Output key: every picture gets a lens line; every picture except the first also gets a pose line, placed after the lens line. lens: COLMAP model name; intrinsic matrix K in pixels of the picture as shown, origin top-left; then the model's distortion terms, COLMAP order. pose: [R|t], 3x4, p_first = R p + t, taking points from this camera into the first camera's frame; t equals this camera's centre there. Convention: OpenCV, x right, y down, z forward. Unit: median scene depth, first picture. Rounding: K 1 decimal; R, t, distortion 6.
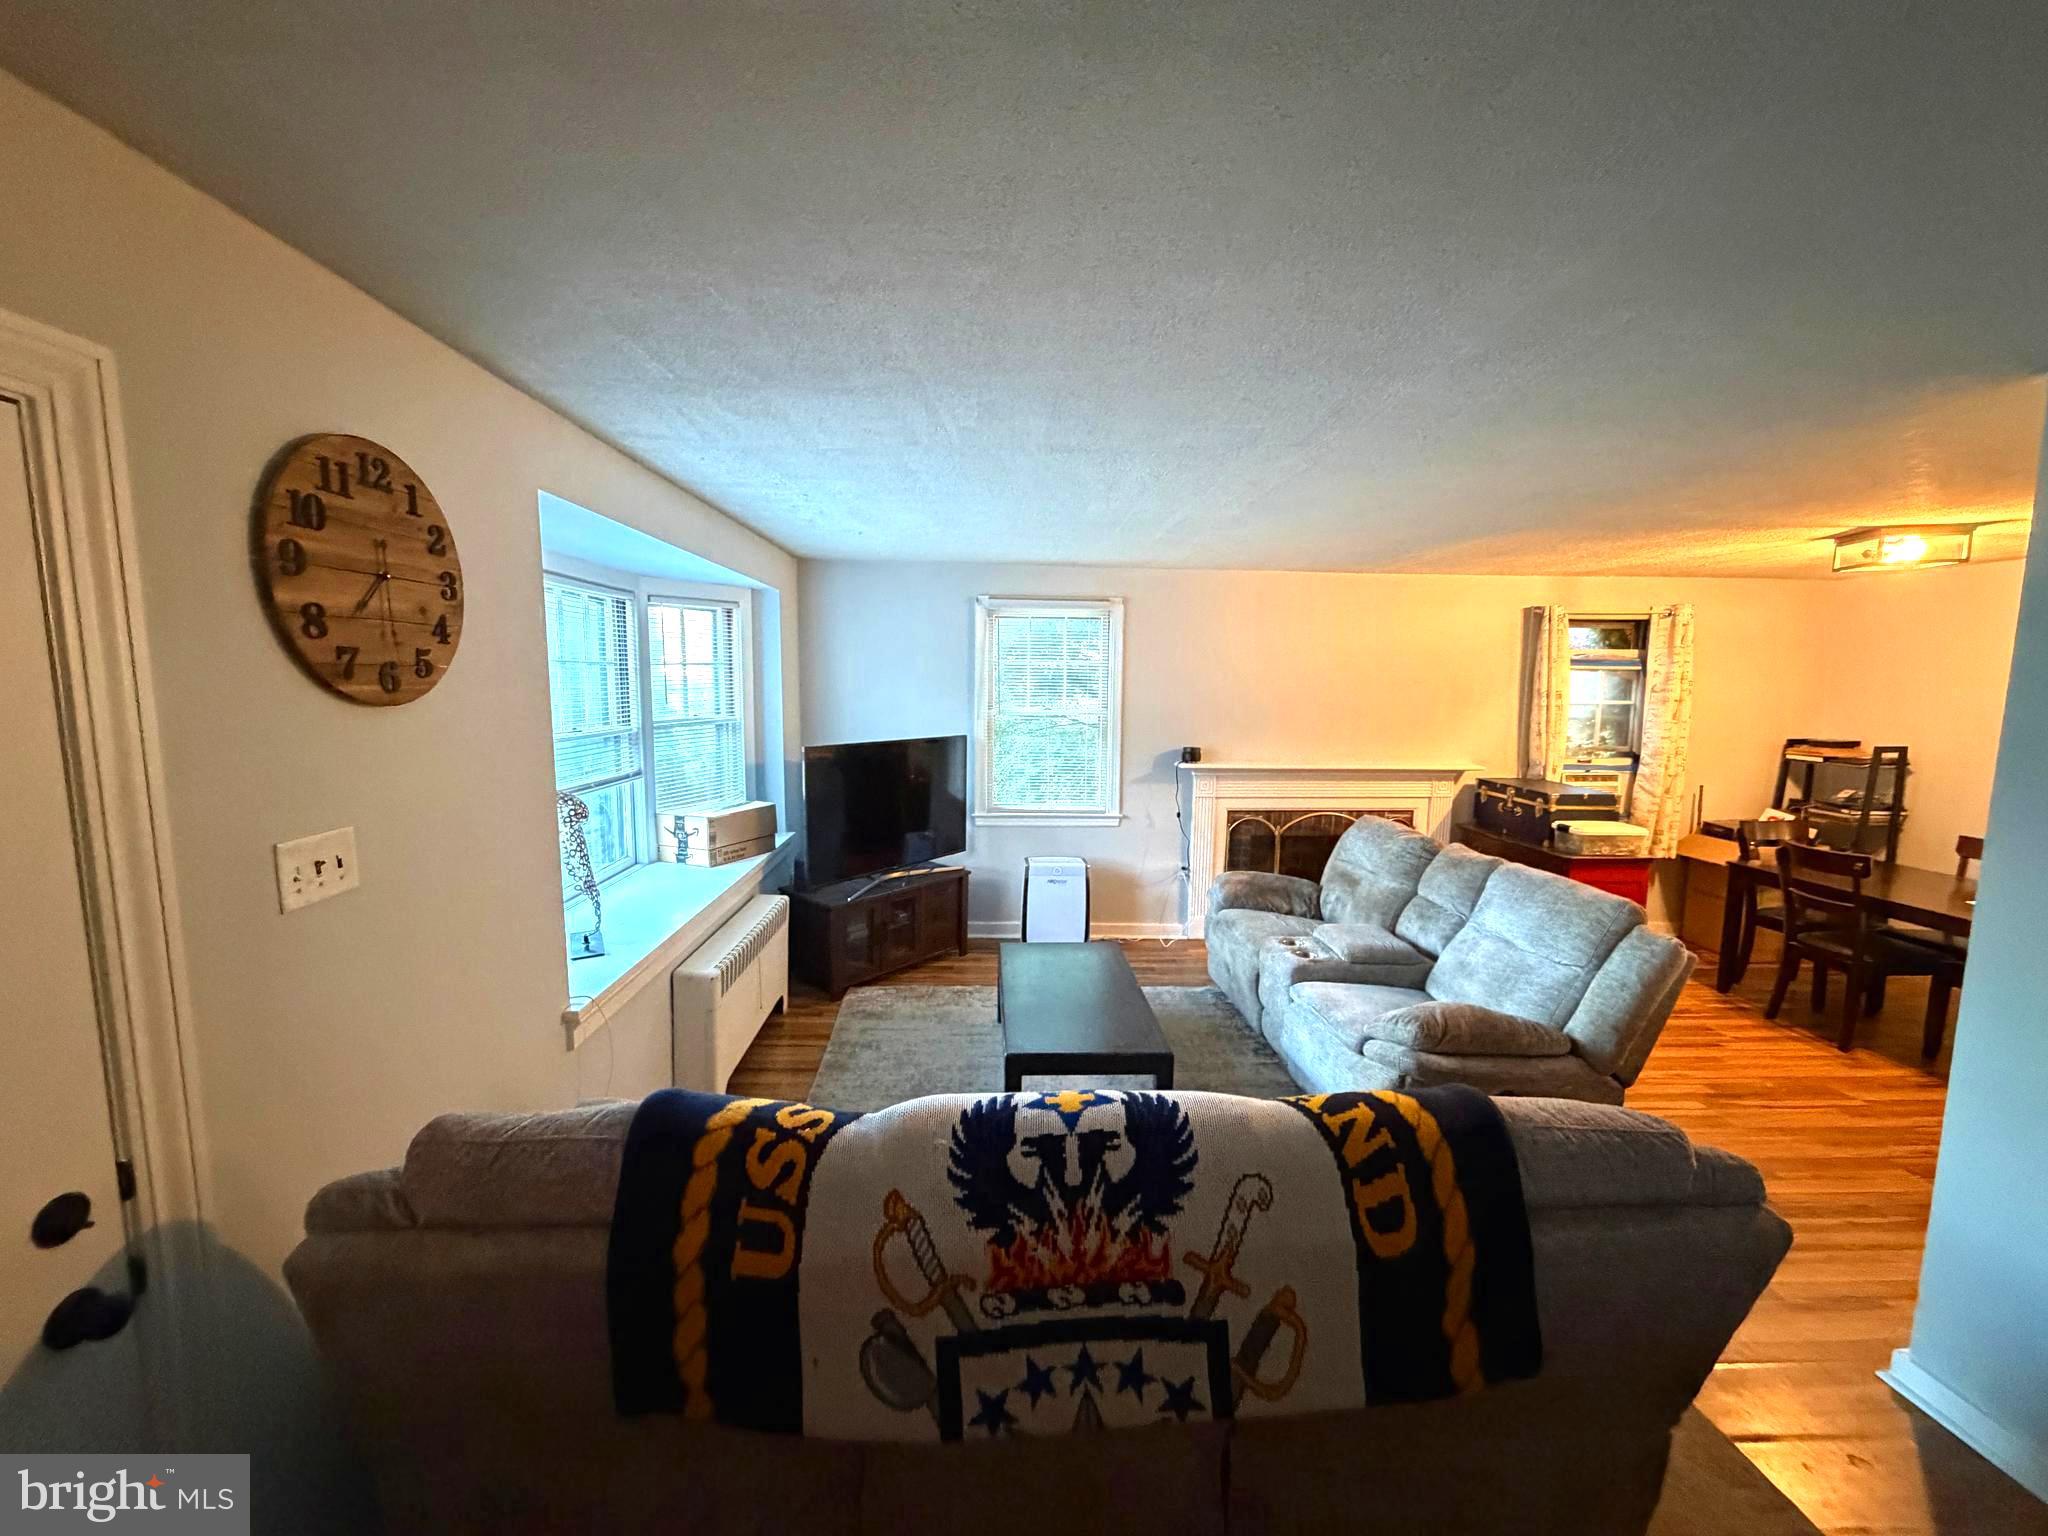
lens RADIAL K [[814.8, 0, 1016.6], [0, 814.8, 771.9], [0, 0, 1]] dist [-0.001232, -0.000003]
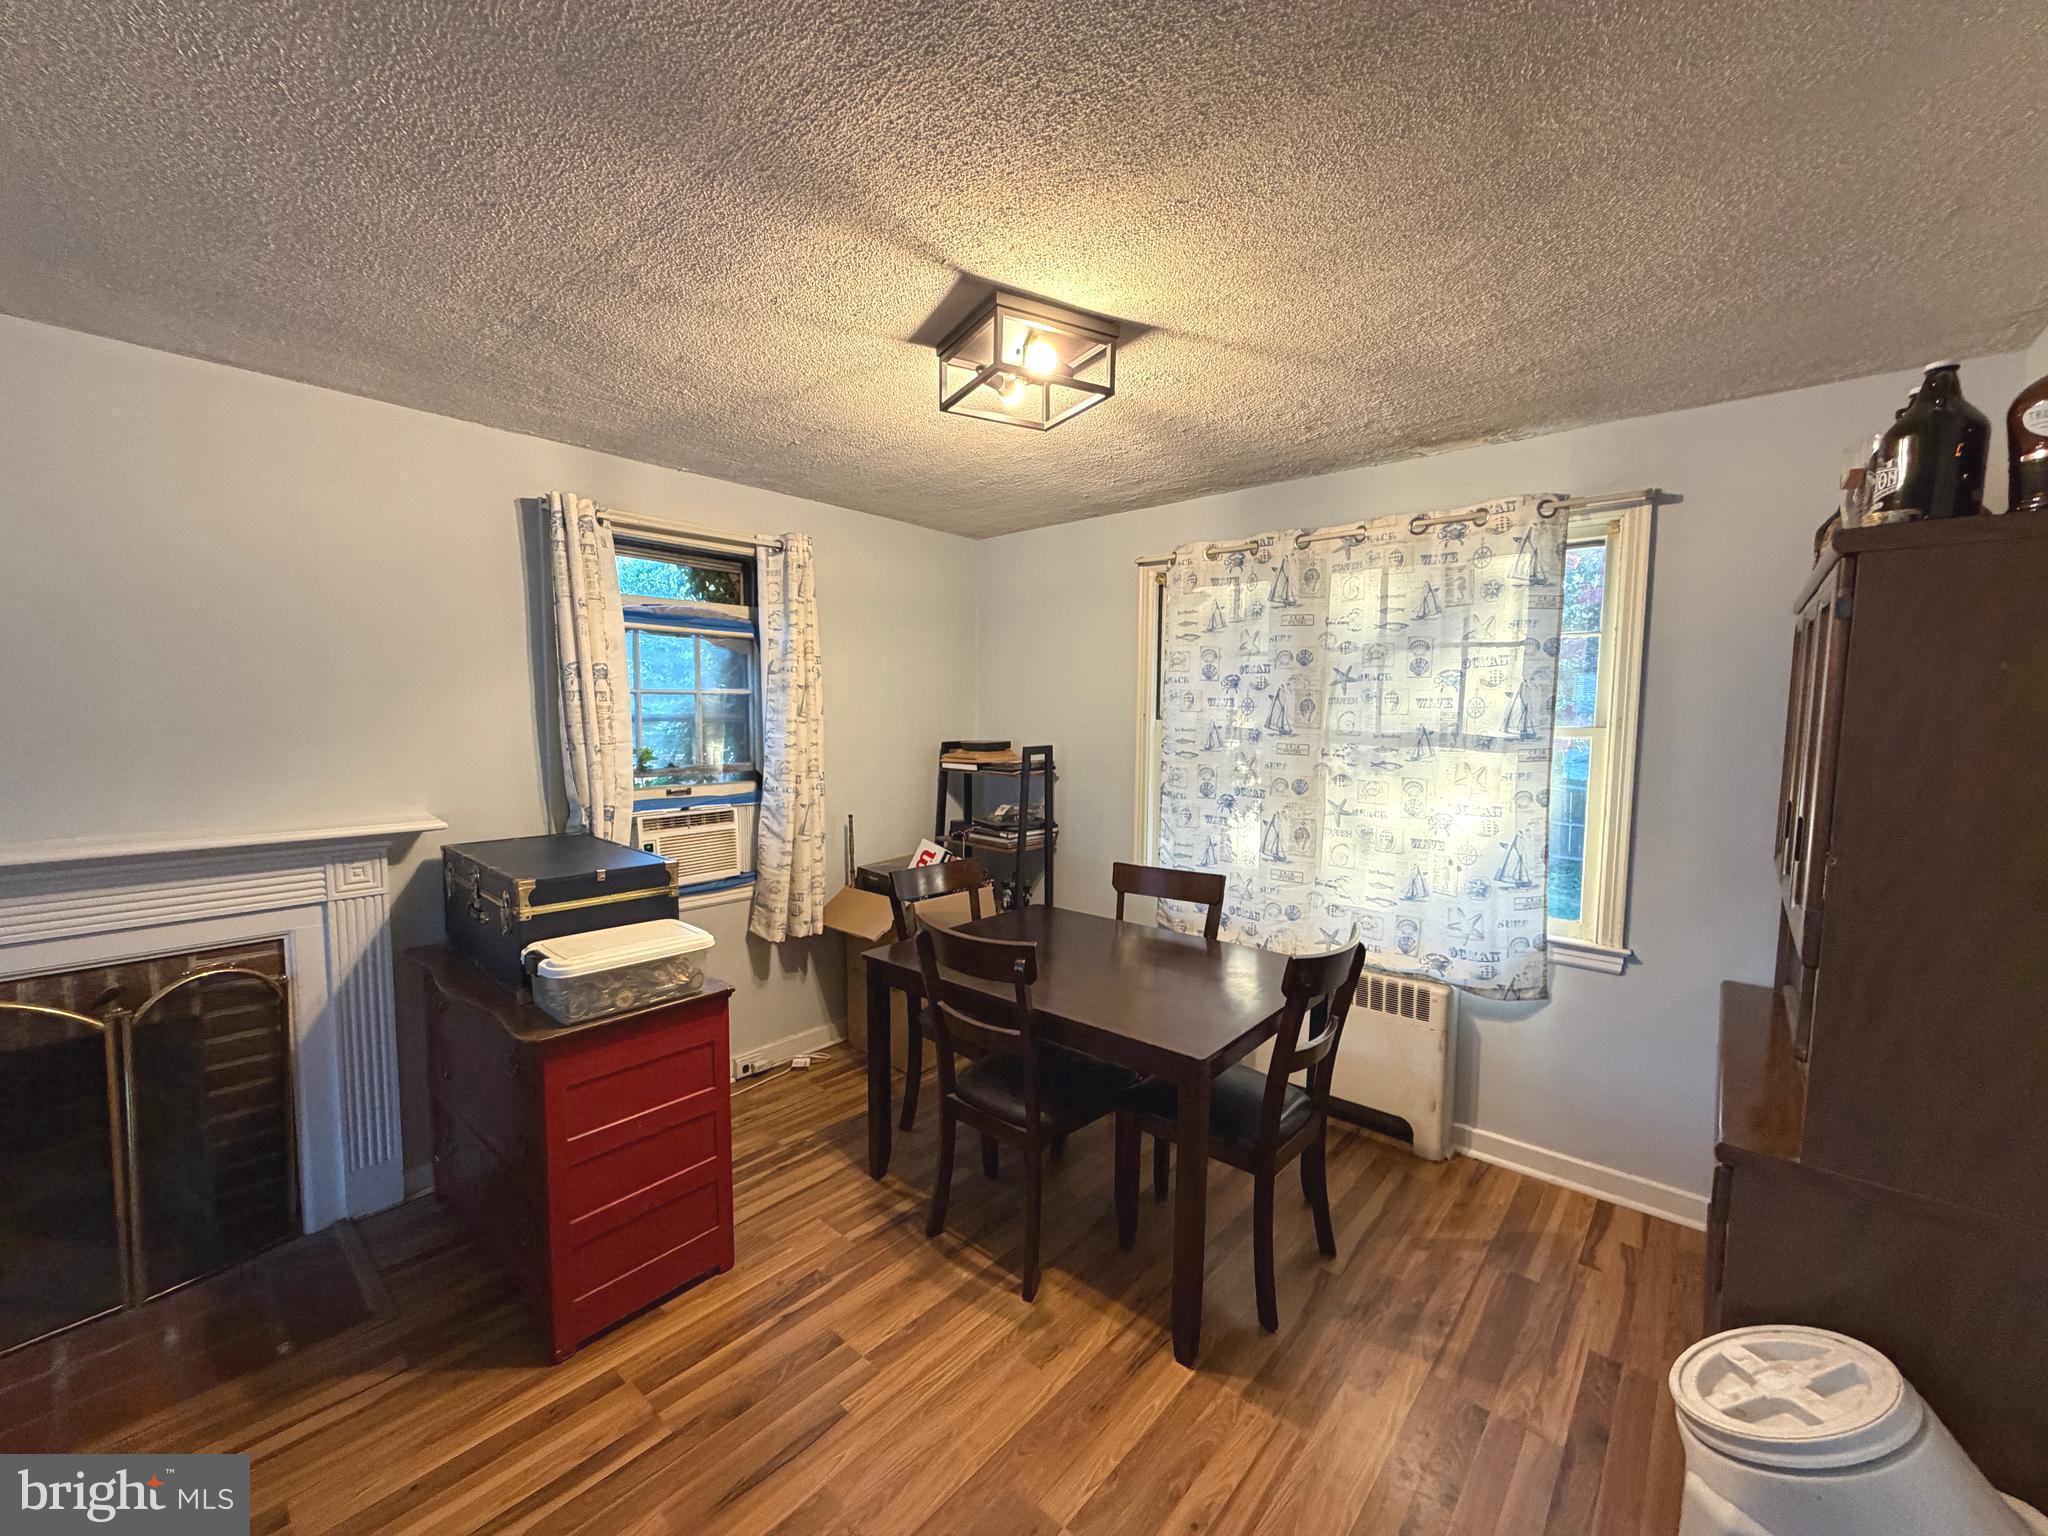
lens RADIAL K [[814.8, 0, 1017.8], [0, 814.8, 768.7], [0, 0, 1]] dist [-0.001232, -0.000003]
pose [[0.691552, -0.055294, 0.720207, 0.568372], [0.081215, 0.996696, -0.001462, -0.011521], [-0.717747, 0.059503, 0.693757, 0.540234]]
